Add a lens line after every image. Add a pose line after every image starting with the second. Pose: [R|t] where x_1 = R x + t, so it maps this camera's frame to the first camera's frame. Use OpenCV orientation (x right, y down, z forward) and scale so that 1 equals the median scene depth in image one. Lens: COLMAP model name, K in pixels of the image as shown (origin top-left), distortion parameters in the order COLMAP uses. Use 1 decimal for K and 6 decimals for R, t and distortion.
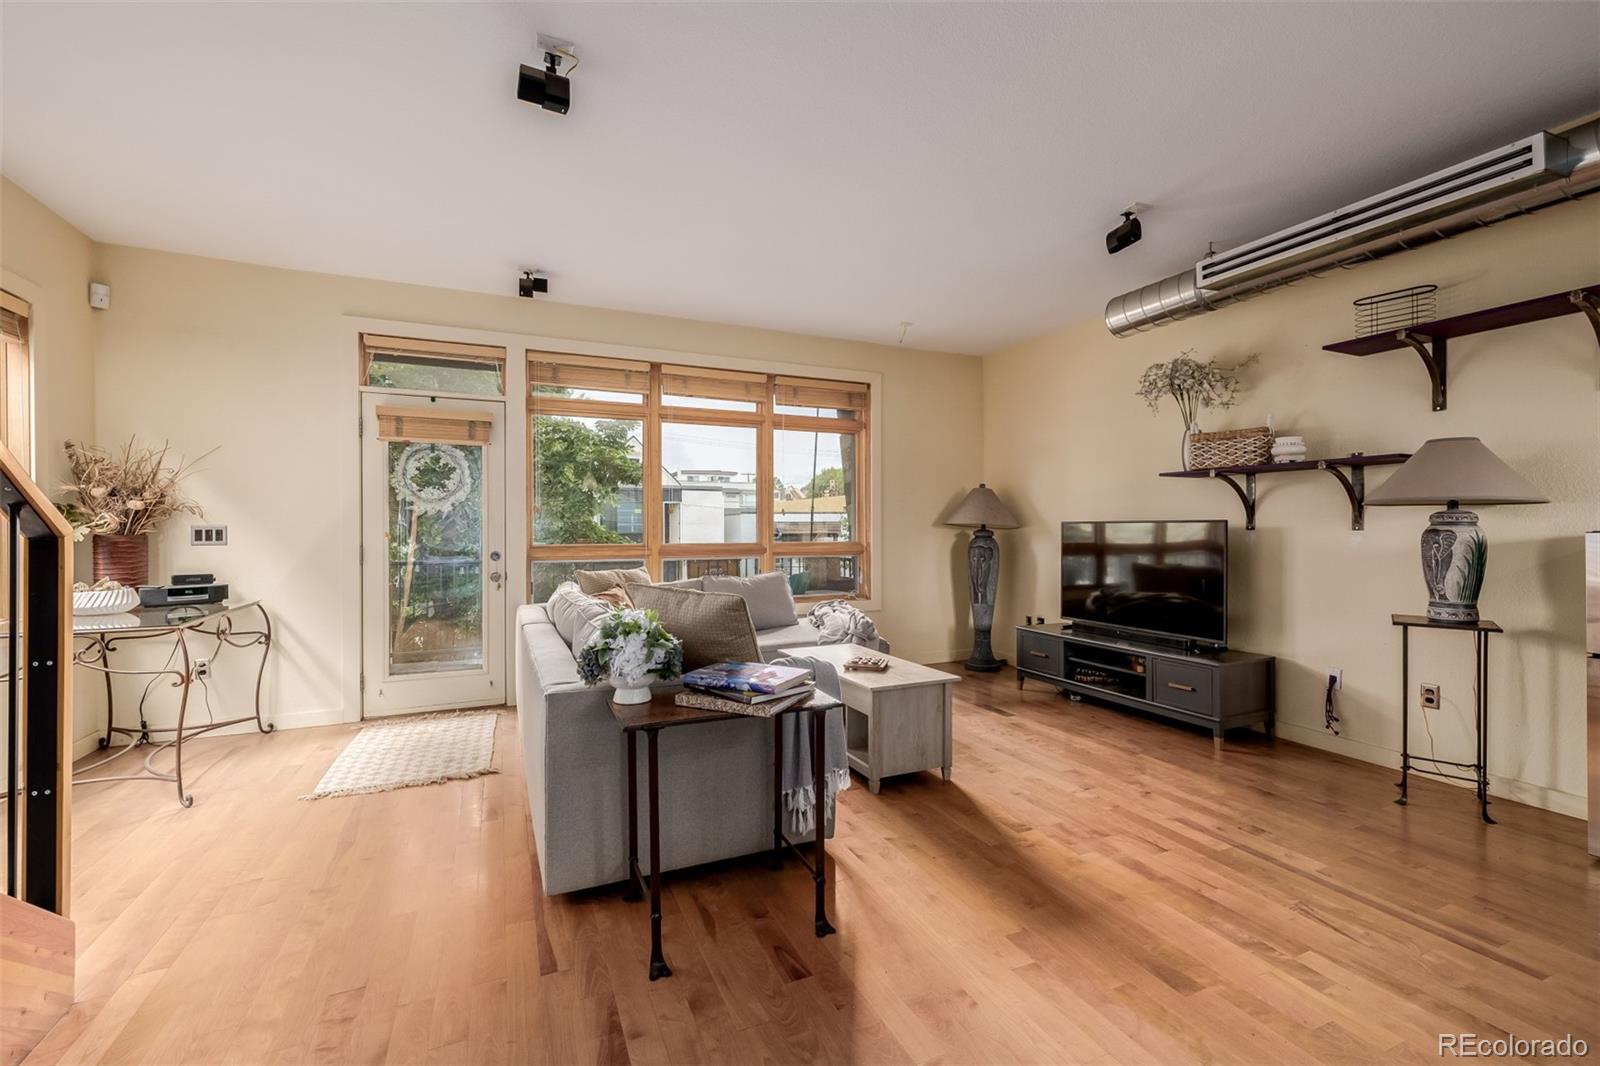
lens RADIAL K [[679.3, 0, 802.2], [0, 679.3, 531.7], [0, 0, 1]] dist [0.001608, 0.000203]
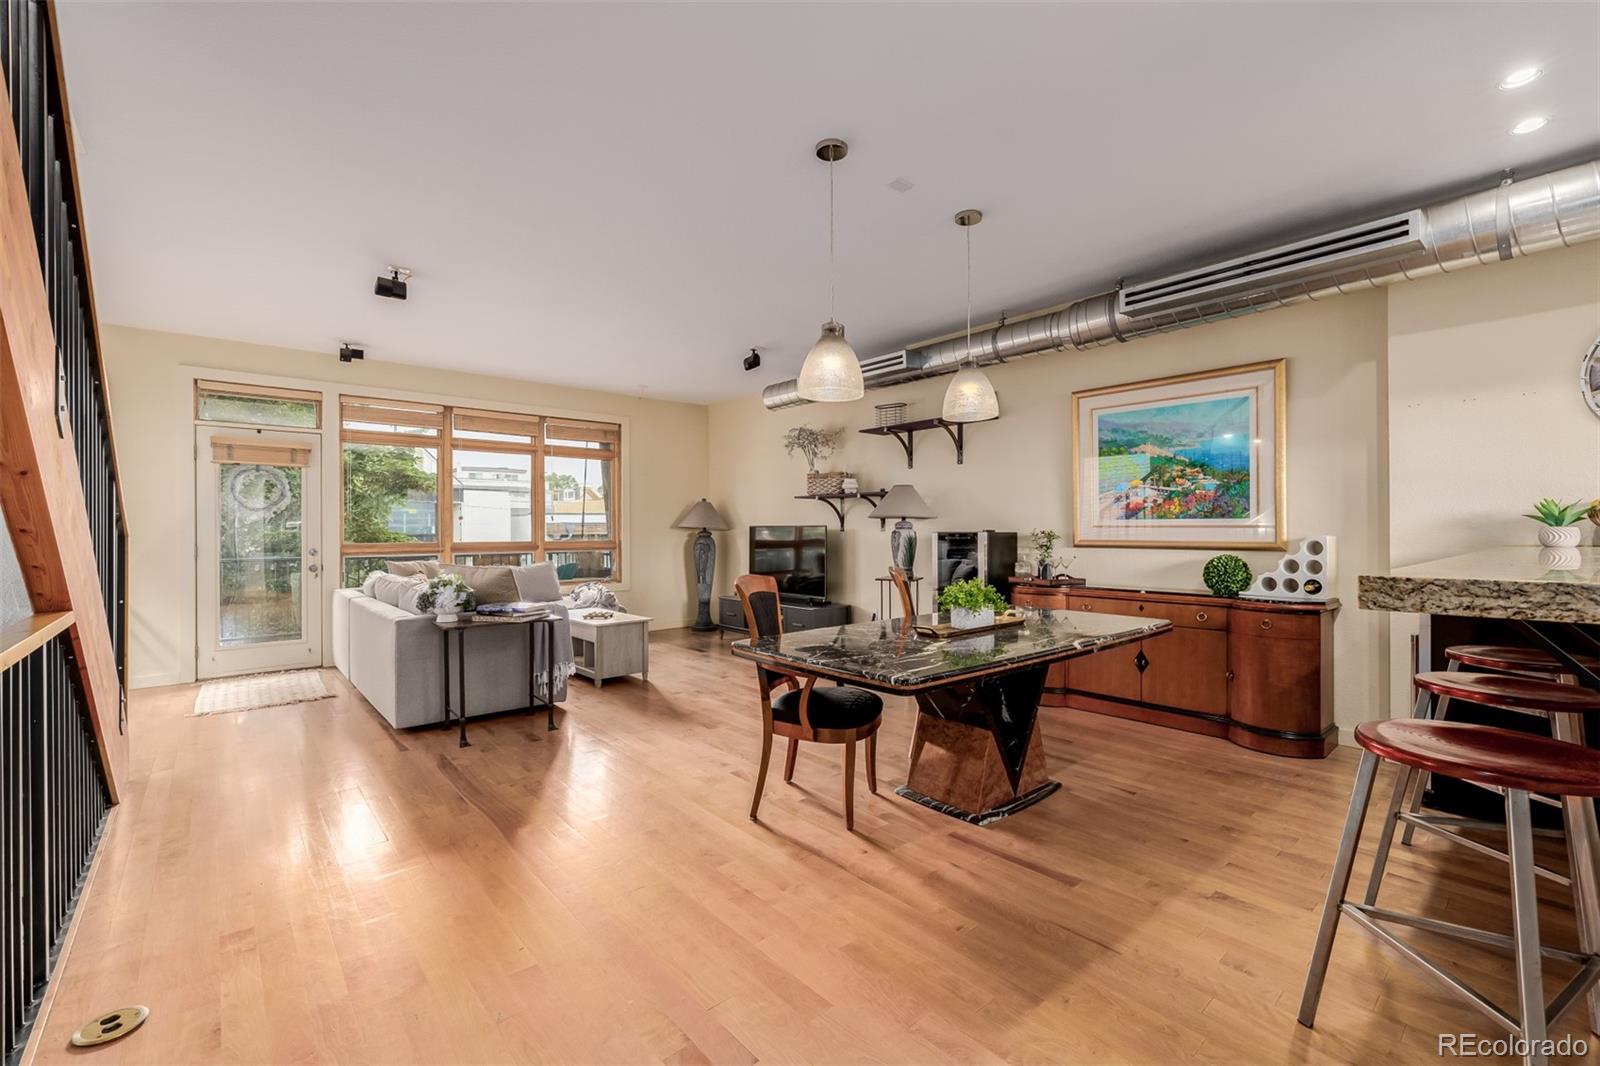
lens RADIAL K [[679.3, 0, 802.2], [0, 679.3, 531.7], [0, 0, 1]] dist [0.001608, 0.000203]
pose [[0.958530, -0.001922, 0.284985, 0.085702], [0.002150, 0.999998, -0.000488, -0.001069], [-0.284983, 0.001080, 0.958532, -0.587561]]
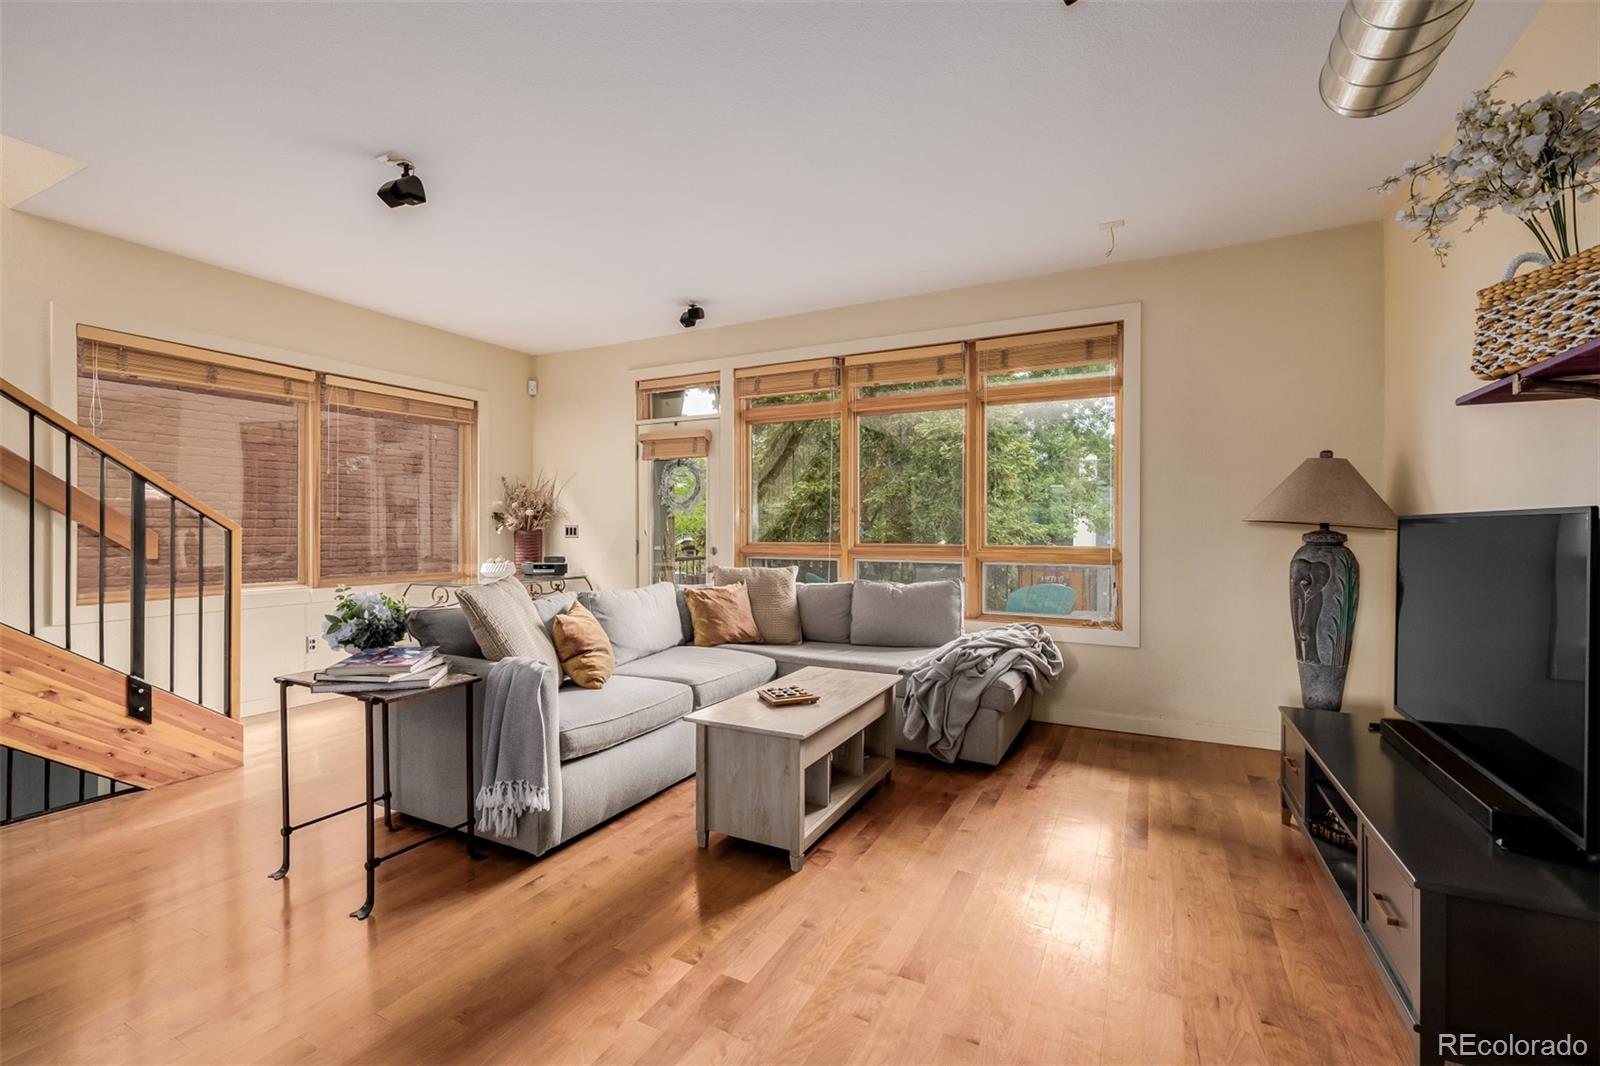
lens RADIAL K [[679.3, 0, 802.2], [0, 679.3, 531.7], [0, 0, 1]] dist [0.001608, 0.000203]
pose [[0.626510, 0.006970, -0.779382, 0.635529], [-0.005091, 0.999975, 0.004850, -0.004142], [0.779397, 0.000929, 0.626530, 0.439096]]
